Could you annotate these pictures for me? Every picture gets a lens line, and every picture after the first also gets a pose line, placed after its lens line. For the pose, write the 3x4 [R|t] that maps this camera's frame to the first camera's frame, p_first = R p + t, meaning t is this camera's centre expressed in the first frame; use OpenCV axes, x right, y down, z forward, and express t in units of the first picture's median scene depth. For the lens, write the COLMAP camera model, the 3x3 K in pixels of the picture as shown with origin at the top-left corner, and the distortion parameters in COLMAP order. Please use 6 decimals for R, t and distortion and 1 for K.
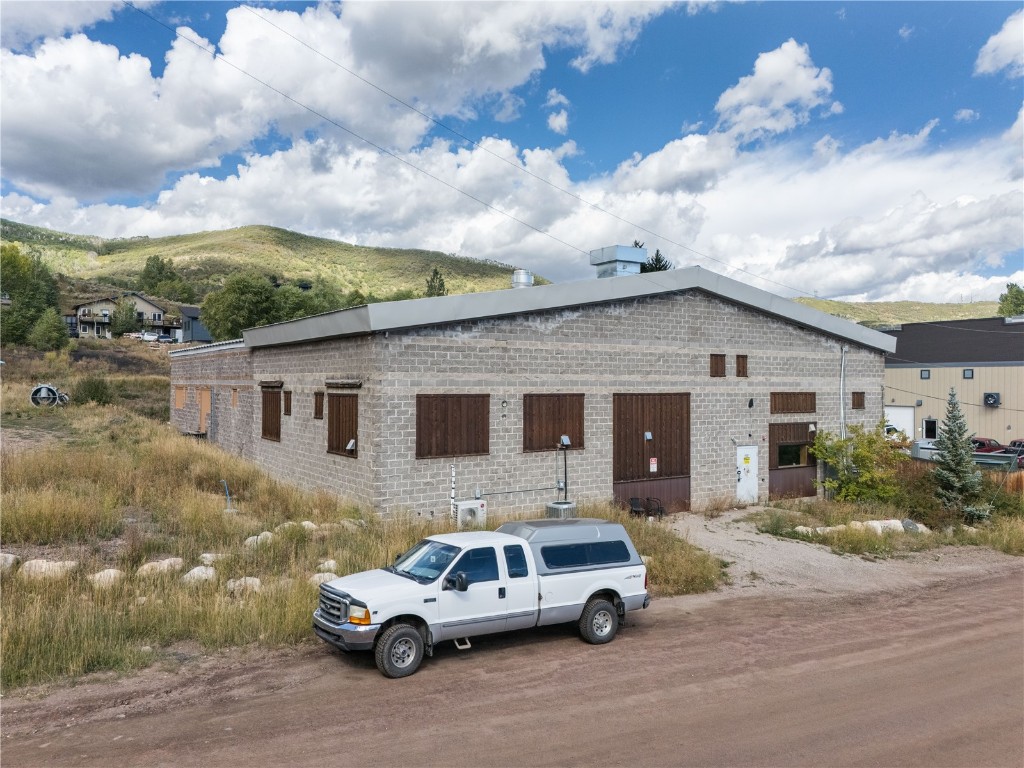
lens RADIAL K [[755.4, 0, 515.5], [0, 755.4, 381.5], [0, 0, 1]] dist [0.089942, -0.095435]
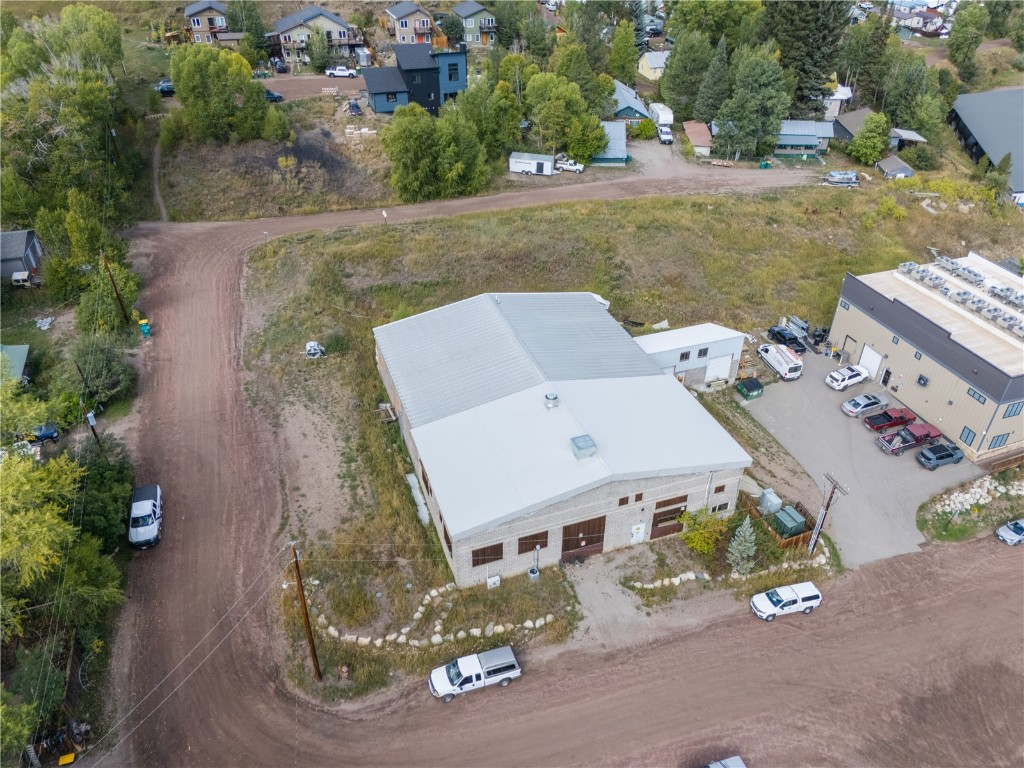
lens RADIAL K [[755.4, 0, 515.5], [0, 755.4, 381.5], [0, 0, 1]] dist [0.089942, -0.095435]
pose [[0.970426, 0.139976, -0.196671, 0.441484], [-0.003654, 0.823142, 0.567824, -1.919319], [0.241370, -0.550313, 0.799310, -0.734833]]
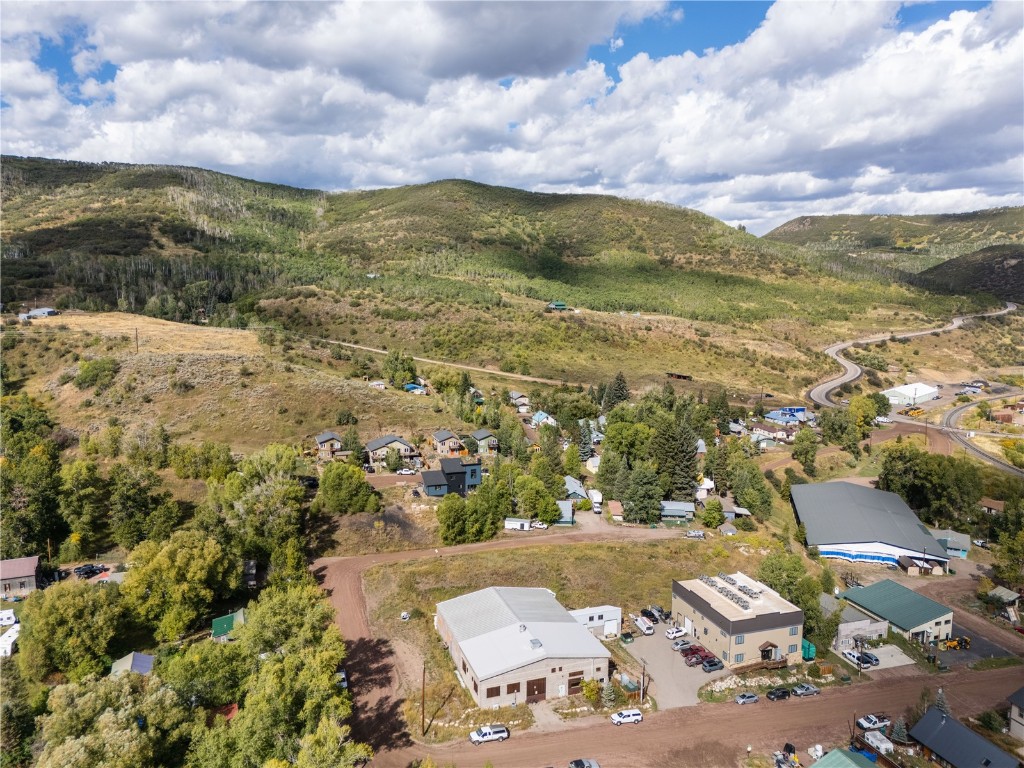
lens RADIAL K [[755.4, 0, 515.5], [0, 755.4, 381.5], [0, 0, 1]] dist [0.089942, -0.095435]
pose [[0.971371, 0.039166, -0.234319, 1.402396], [-0.006856, 0.990528, 0.137142, -3.193133], [0.237470, -0.131609, 0.962438, -4.431932]]
